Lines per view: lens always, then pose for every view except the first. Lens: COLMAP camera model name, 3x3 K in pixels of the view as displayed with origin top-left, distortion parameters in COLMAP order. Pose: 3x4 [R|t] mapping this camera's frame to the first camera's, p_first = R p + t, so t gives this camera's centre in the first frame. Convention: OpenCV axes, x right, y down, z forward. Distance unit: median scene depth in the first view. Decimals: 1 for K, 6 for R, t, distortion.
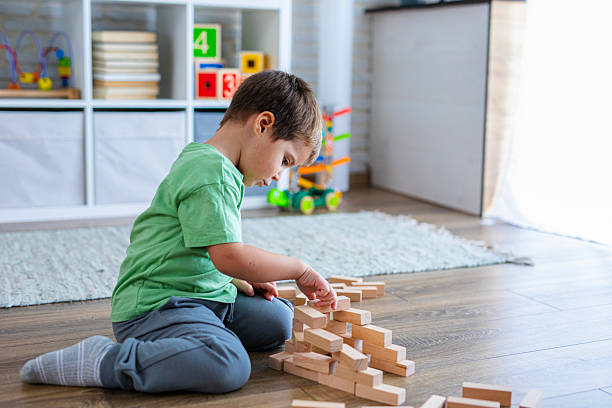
lens RADIAL K [[867.1, 0, 305.4], [0, 867.1, 204.5], [0, 0, 1]] dist [0.014269, 0.000000]
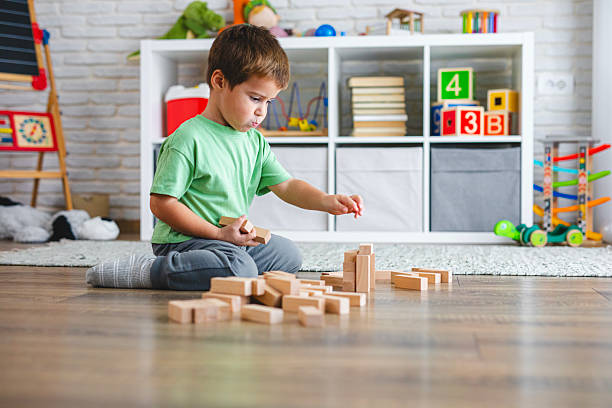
lens RADIAL K [[867.1, 0, 305.2], [0, 867.1, 206.4], [0, 0, 1]] dist [0.014269, 0.000000]
pose [[0.828635, -0.003182, -0.559780, 0.335697], [-0.071099, 0.991287, -0.110881, 0.092419], [0.555256, 0.131680, 0.821189, 0.063645]]
